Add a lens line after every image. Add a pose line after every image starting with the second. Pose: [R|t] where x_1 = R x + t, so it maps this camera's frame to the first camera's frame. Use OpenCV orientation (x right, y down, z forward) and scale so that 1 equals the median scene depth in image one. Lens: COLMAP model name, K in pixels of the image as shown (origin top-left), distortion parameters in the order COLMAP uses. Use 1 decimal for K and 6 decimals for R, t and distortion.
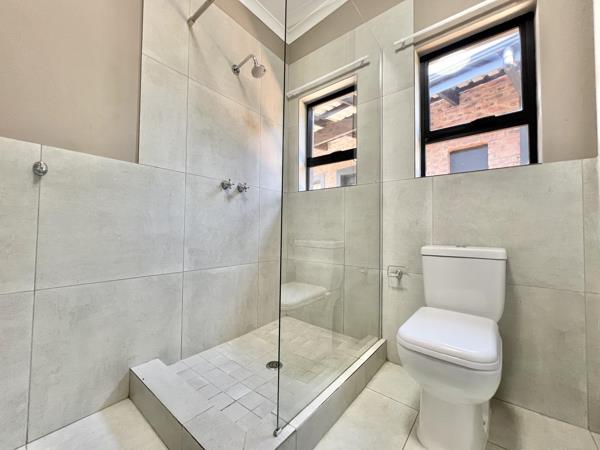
lens RADIAL K [[240.8, 0, 300.0], [0, 240.8, 223.0], [0, 0, 1]] dist [0.003445, 0.000629]
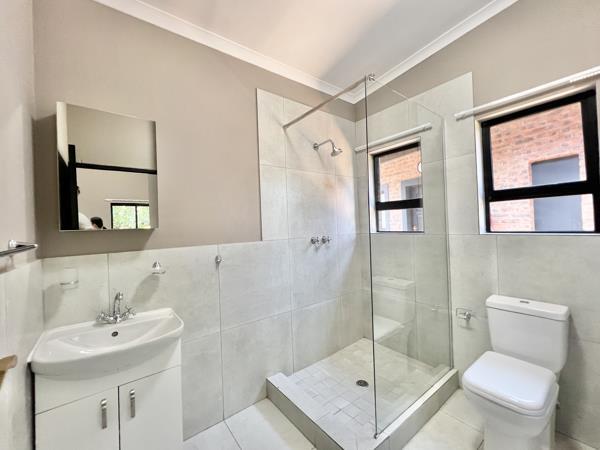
lens RADIAL K [[249.0, 0, 300.2], [0, 249.0, 223.6], [0, 0, 1]] dist [0.004851, -0.001136]
pose [[0.971700, -0.047994, -0.231293, -0.072618], [0.054972, 0.998204, 0.023819, -0.305934], [0.229734, -0.035860, 0.972593, -0.340147]]
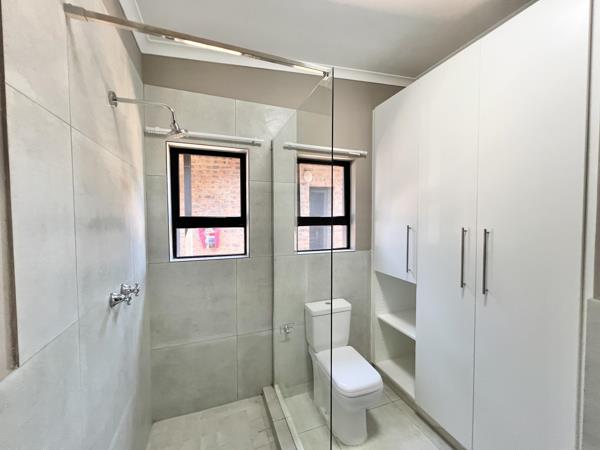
lens RADIAL K [[240.8, 0, 298.9], [0, 240.8, 223.9], [0, 0, 1]] dist [0.003445, 0.000629]
pose [[0.514074, -0.040384, 0.856794, -0.626730], [-0.023003, 0.997883, 0.060835, -0.425863], [-0.857437, -0.050982, 0.512057, 0.319782]]
